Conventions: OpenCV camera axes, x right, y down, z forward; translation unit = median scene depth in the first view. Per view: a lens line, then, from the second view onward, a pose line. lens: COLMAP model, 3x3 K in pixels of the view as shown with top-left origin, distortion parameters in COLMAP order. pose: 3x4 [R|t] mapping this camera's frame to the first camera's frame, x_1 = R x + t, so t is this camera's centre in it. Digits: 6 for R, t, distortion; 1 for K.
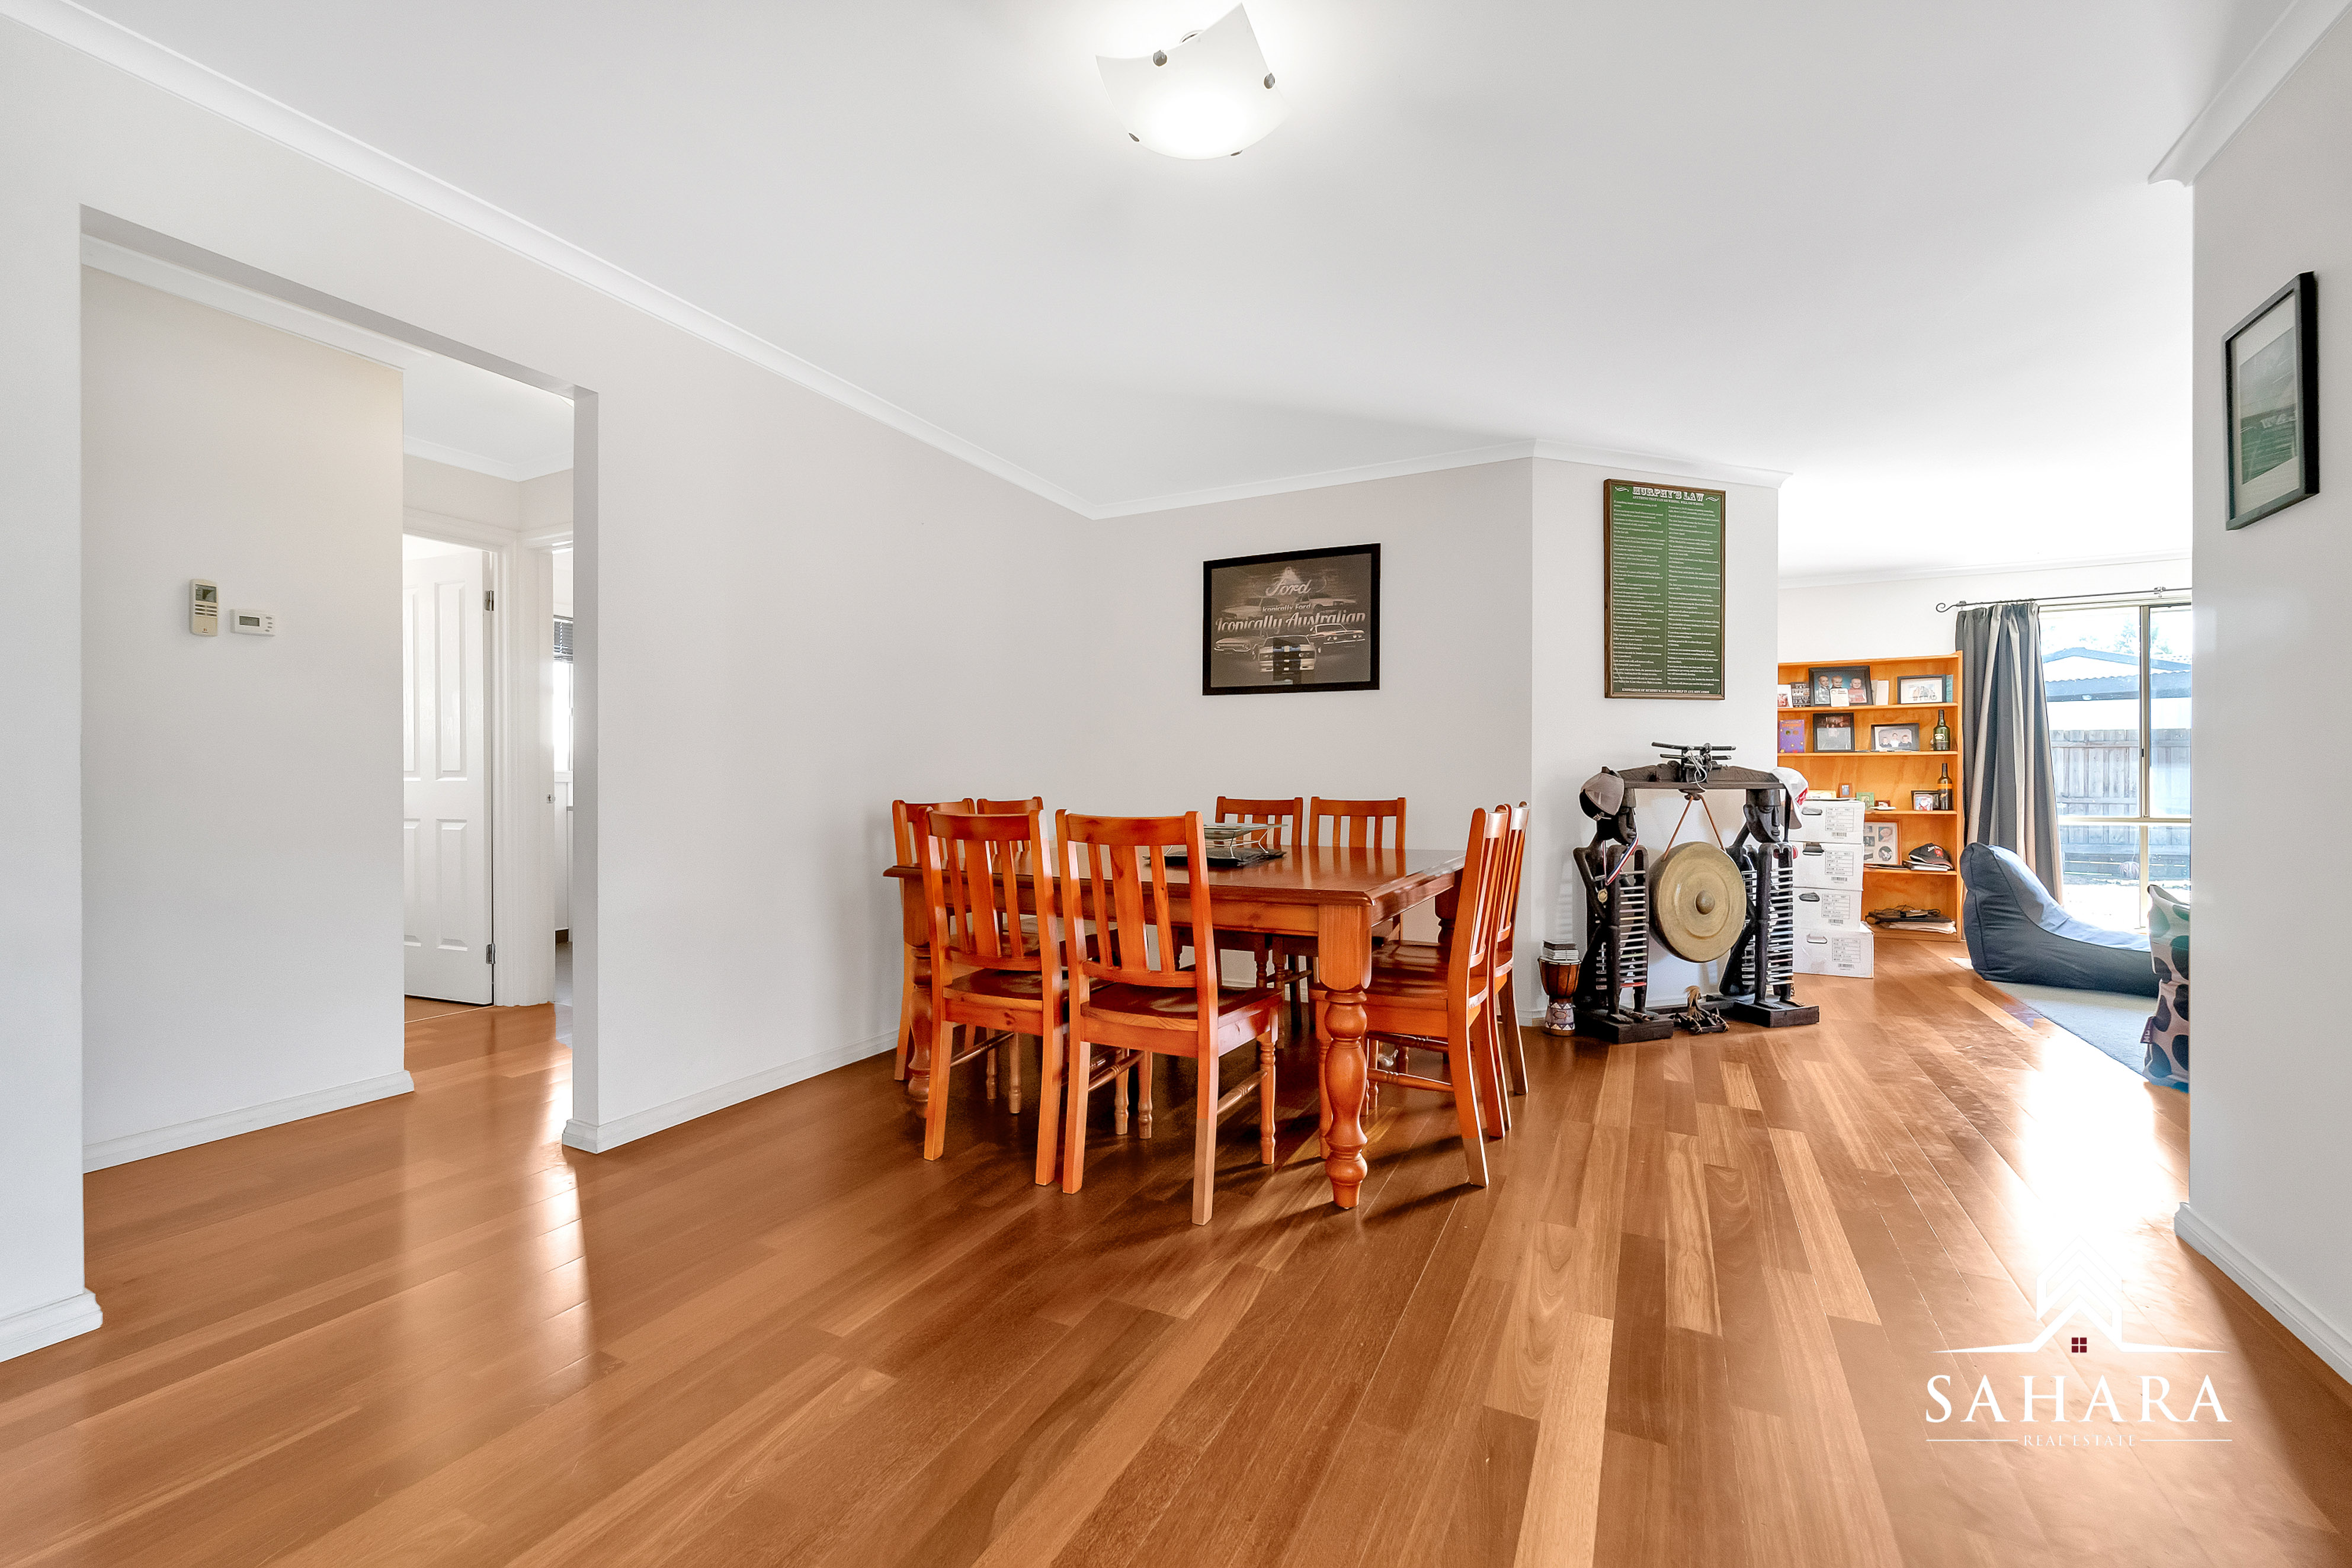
lens RADIAL K [[972.8, 0, 1176.5], [0, 972.8, 773.5], [0, 0, 1]] dist [0.001733, -0.003790]
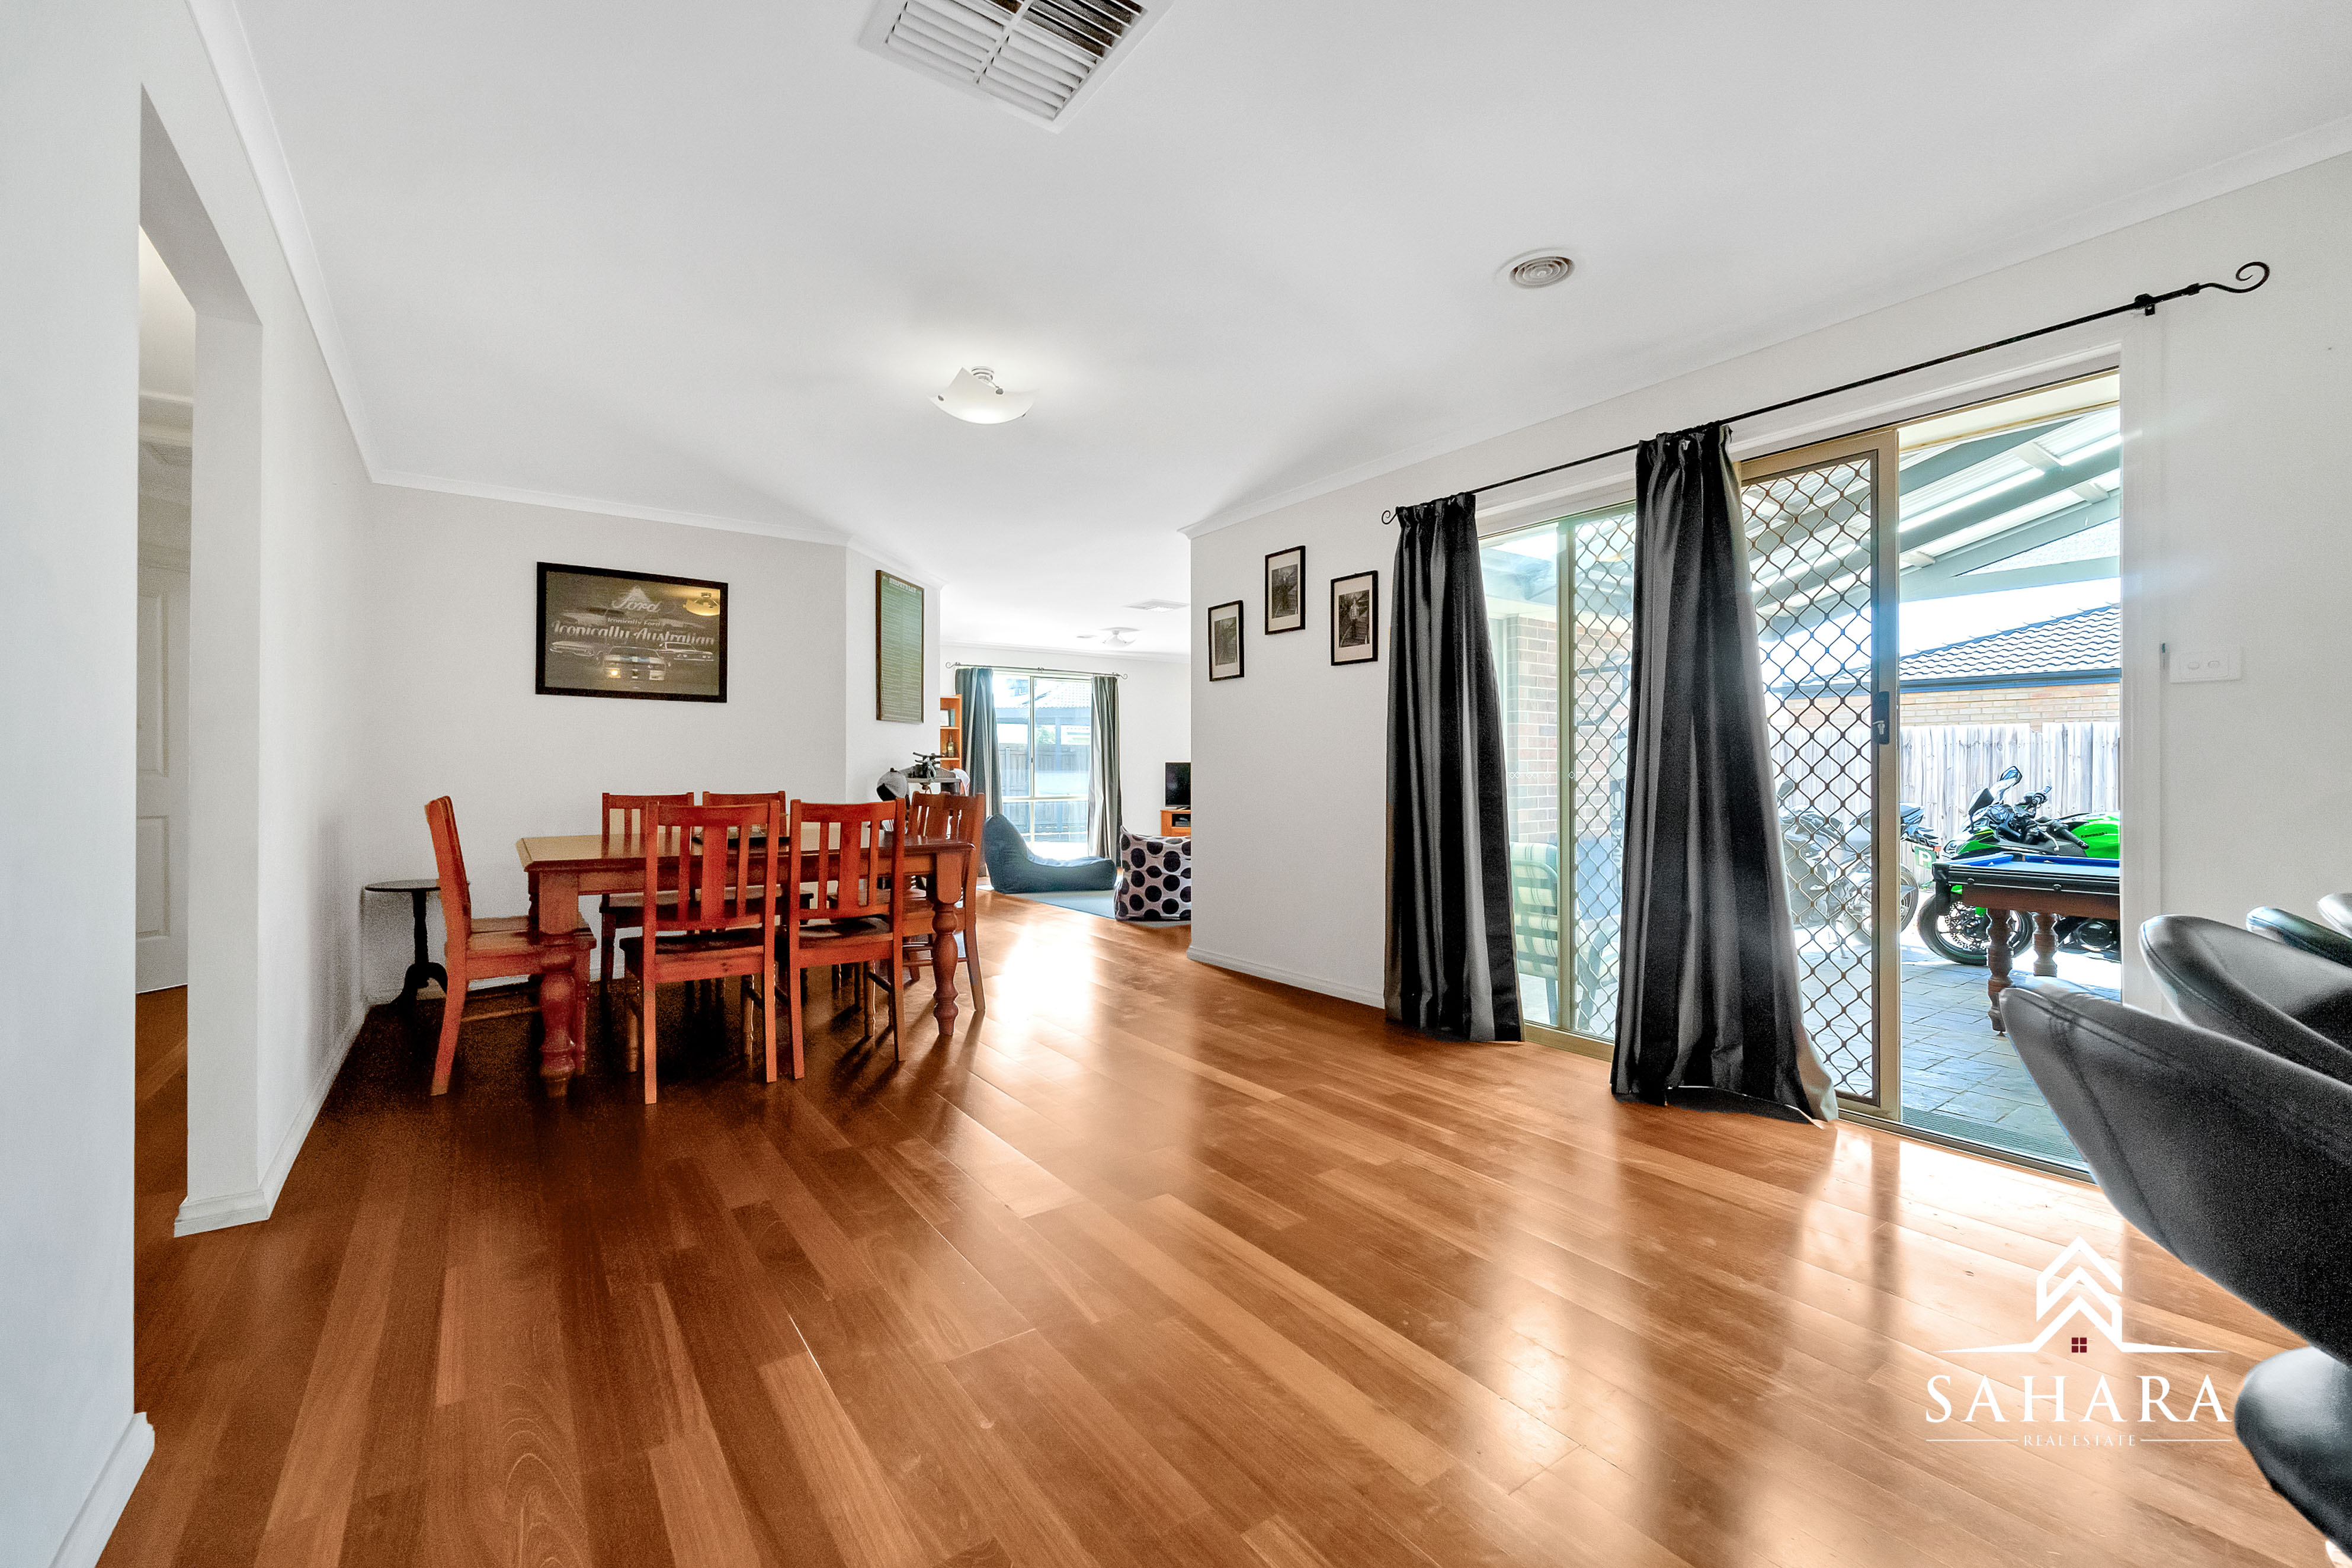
lens RADIAL K [[955.2, 0, 1176.1], [0, 955.2, 789.2], [0, 0, 1]] dist [-0.000714, -0.004419]
pose [[0.465311, -0.013358, 0.885047, -0.614104], [-0.006878, 0.999801, 0.018706, -0.004888], [-0.885121, -0.014791, 0.465126, -0.059971]]
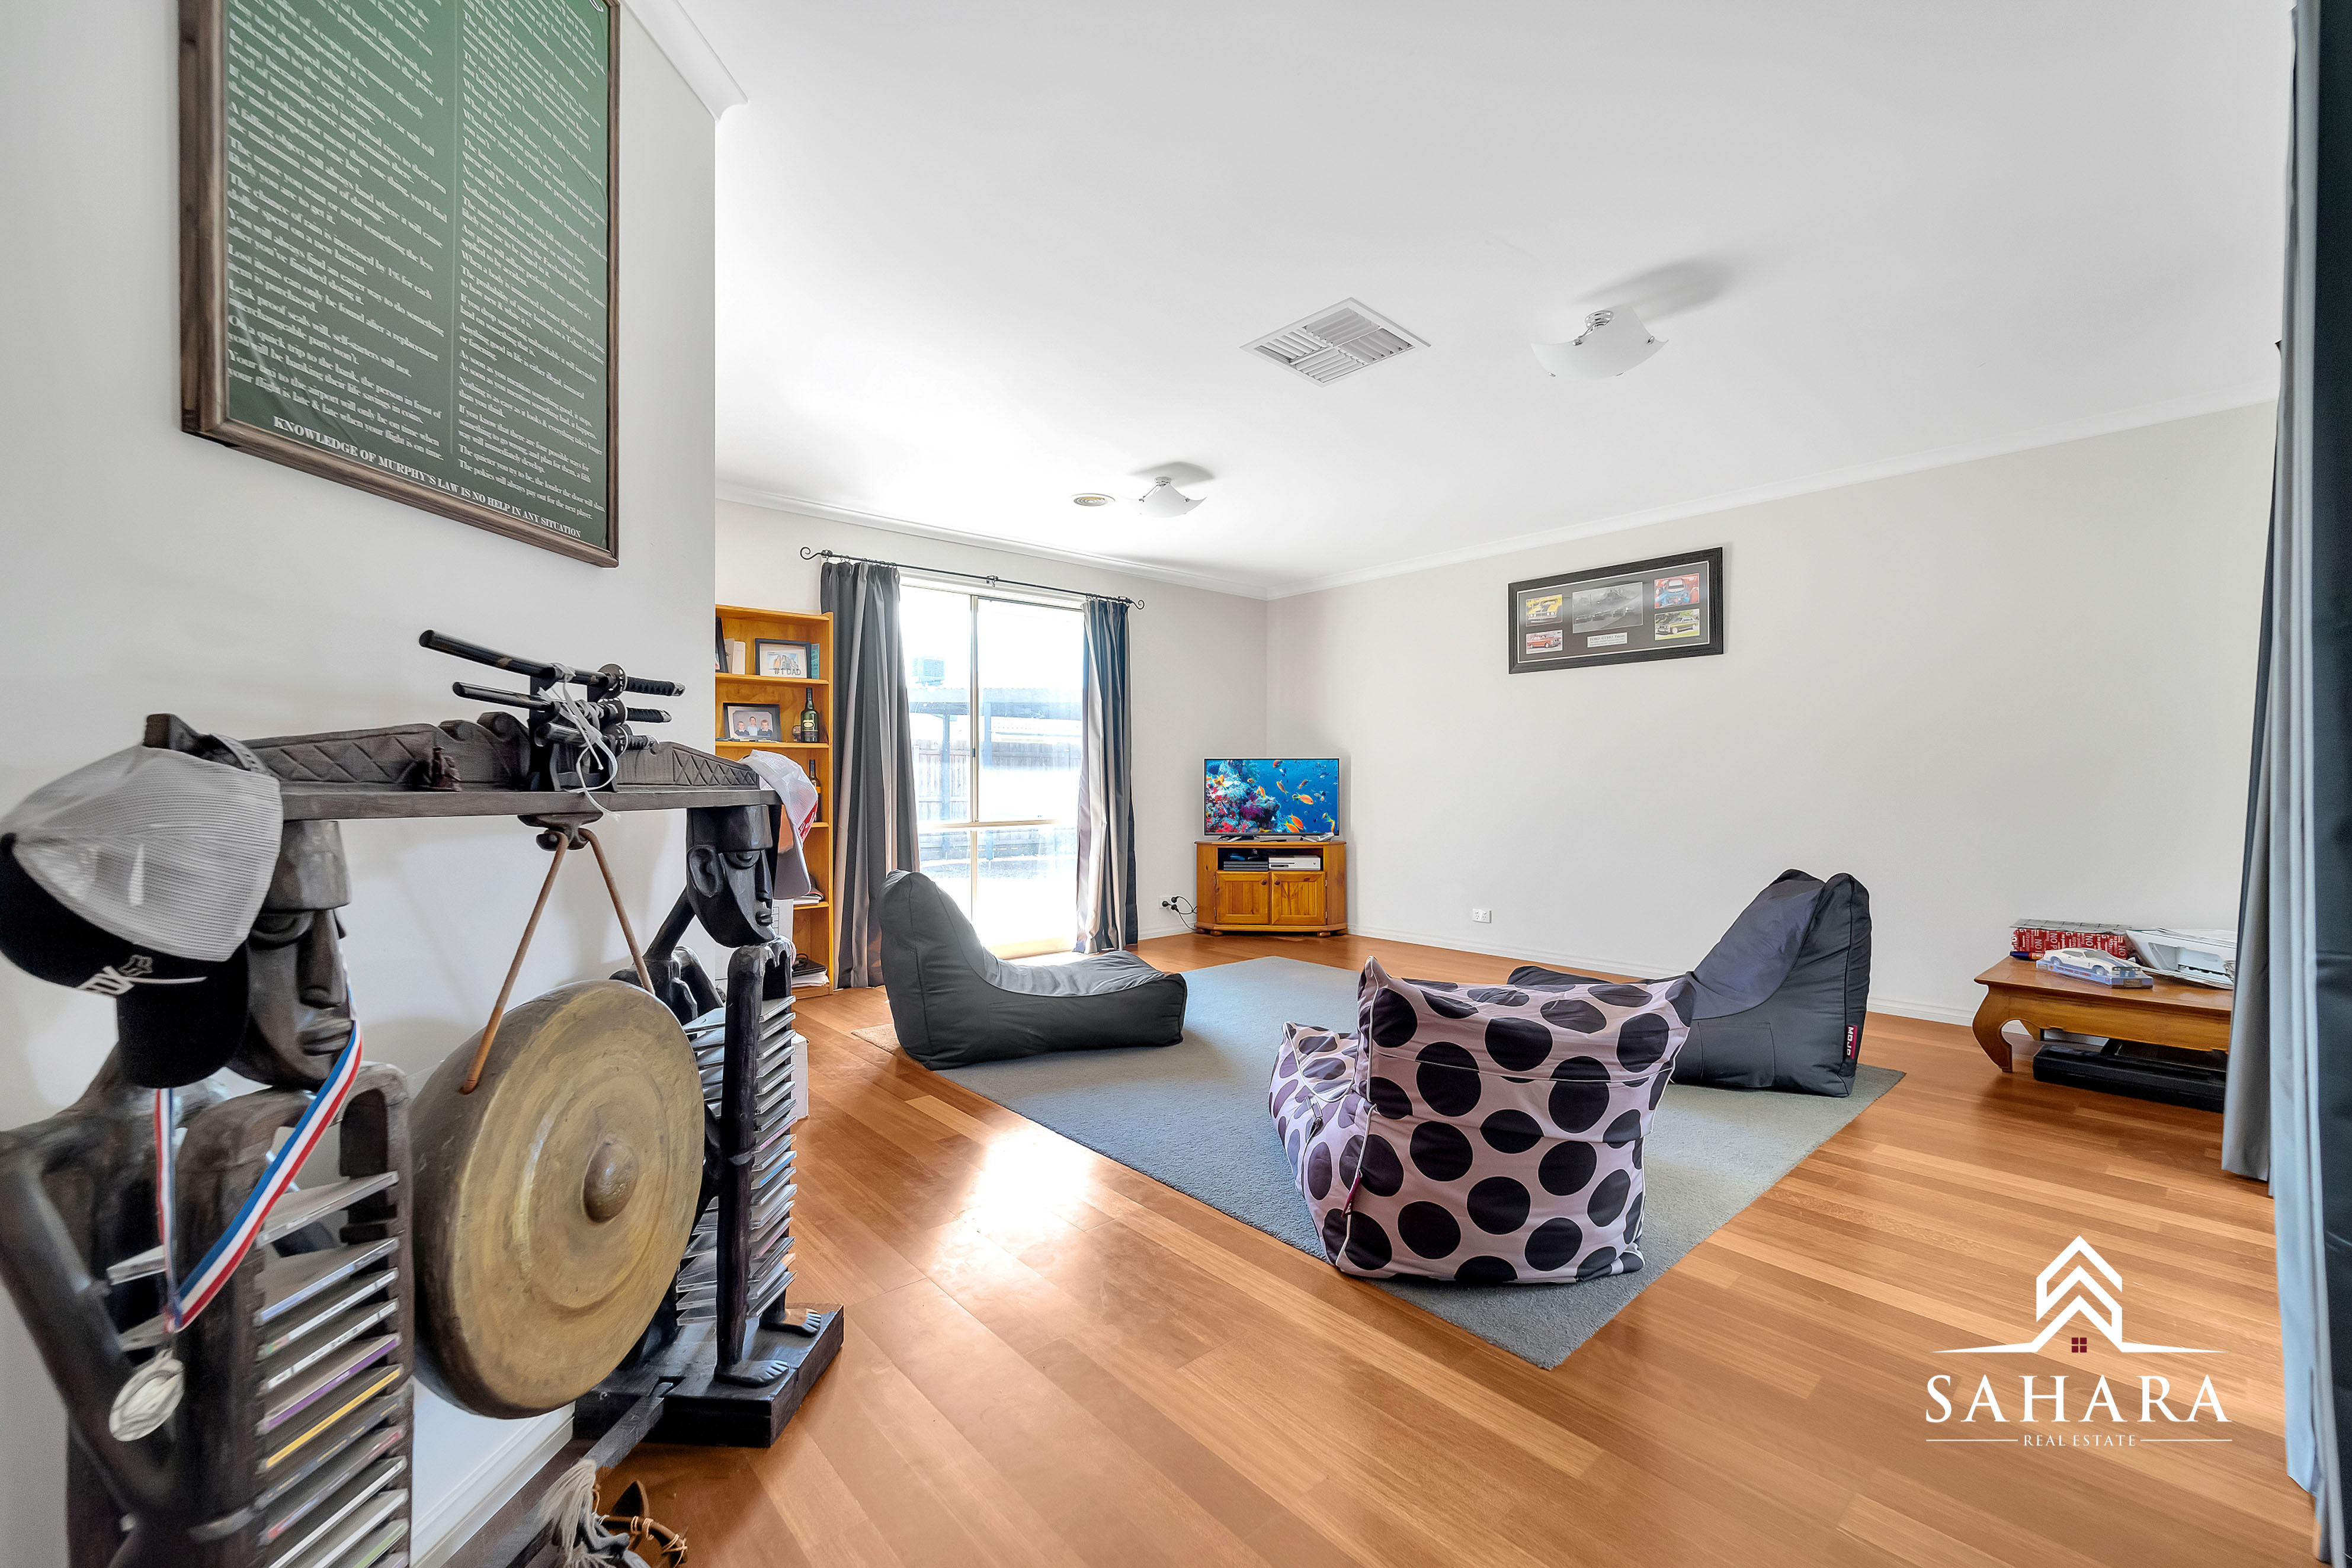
lens RADIAL K [[955.2, 0, 1176.1], [0, 955.2, 789.2], [0, 0, 1]] dist [-0.000714, -0.004419]
pose [[0.378283, -0.006619, 0.925666, 0.318075], [-0.007359, 0.999921, 0.010157, 0.004319], [-0.925661, -0.010654, 0.378205, 0.689619]]
